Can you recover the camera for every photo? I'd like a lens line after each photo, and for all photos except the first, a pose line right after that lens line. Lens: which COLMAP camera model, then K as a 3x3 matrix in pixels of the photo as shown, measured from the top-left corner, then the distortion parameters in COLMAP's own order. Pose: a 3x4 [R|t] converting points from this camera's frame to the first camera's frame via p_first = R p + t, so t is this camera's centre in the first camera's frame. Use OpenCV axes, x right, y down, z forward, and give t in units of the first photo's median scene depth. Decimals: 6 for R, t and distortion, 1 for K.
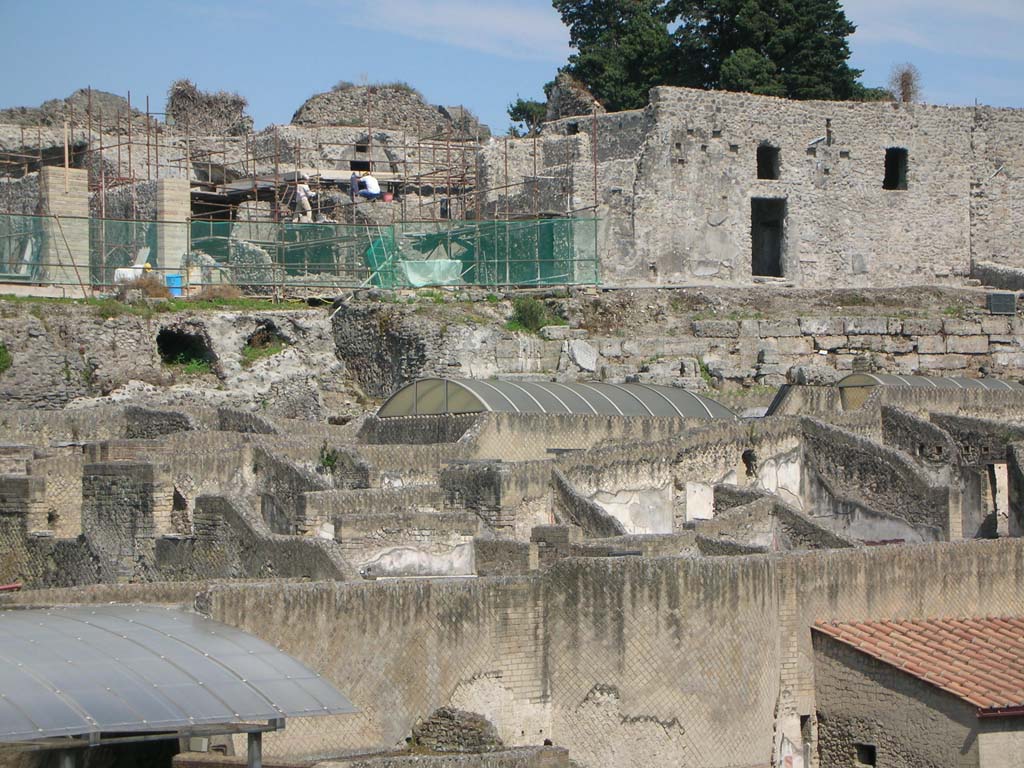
lens RADIAL K [[3083.0, 0, 511.8], [0, 3083.0, 383.3], [0, 0, 1]] dist [0.525760, 0.000000]
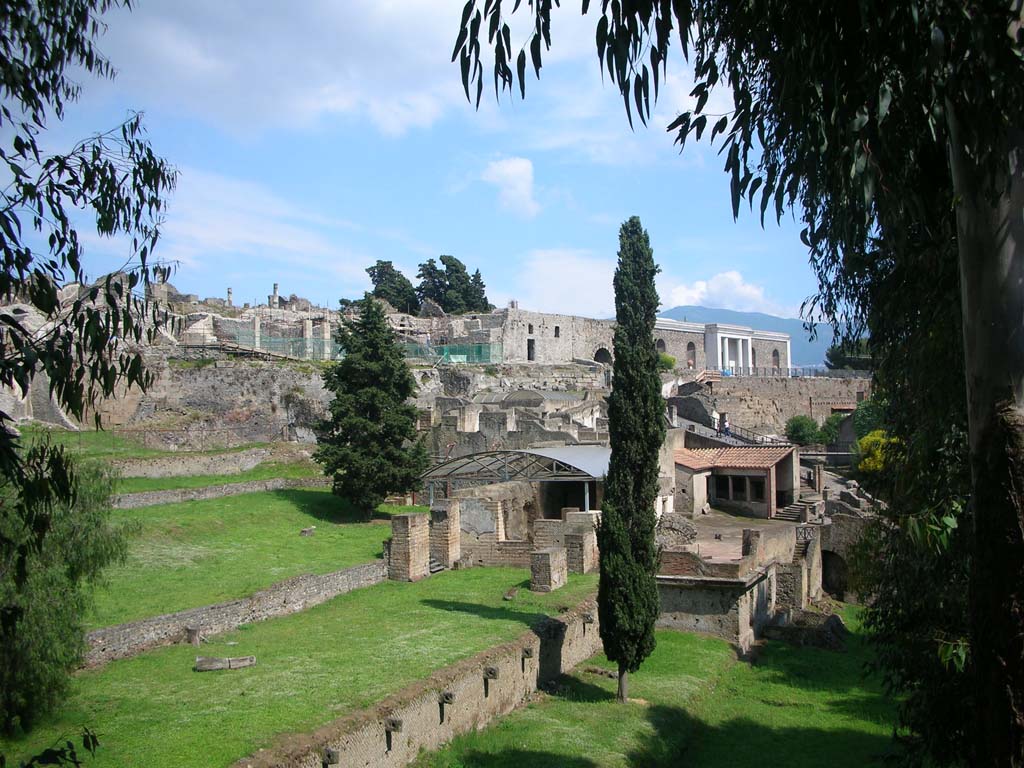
lens RADIAL K [[1094.9, 0, 508.4], [0, 1094.9, 392.4], [0, 0, 1]] dist [-0.129349, 0.000000]
pose [[0.928026, 0.006460, 0.372459, -0.432412], [-0.009655, 0.999931, 0.006714, -0.005793], [-0.372390, -0.009827, 0.928024, -0.190316]]
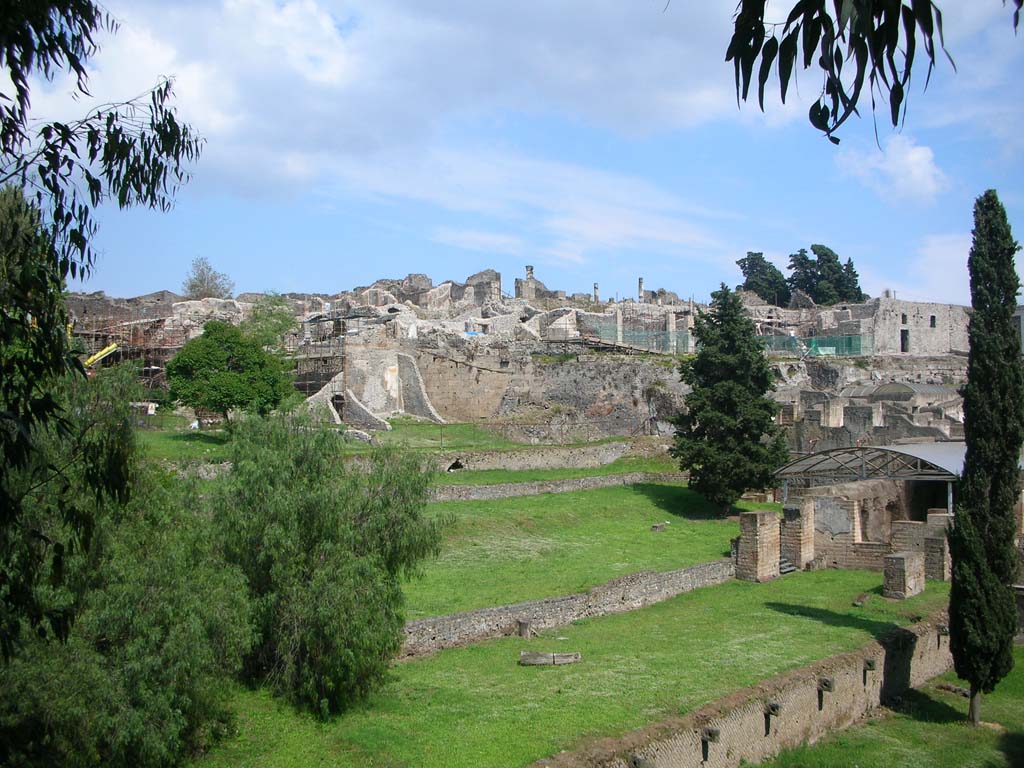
lens RADIAL K [[1094.9, 0, 535.7], [0, 1094.9, 380.5], [0, 0, 1]] dist [-0.129349, 0.000000]
pose [[0.998273, 0.004152, 0.058597, -0.408721], [-0.004360, 0.999985, 0.003422, -0.005363], [-0.058582, -0.003672, 0.998276, -0.180000]]
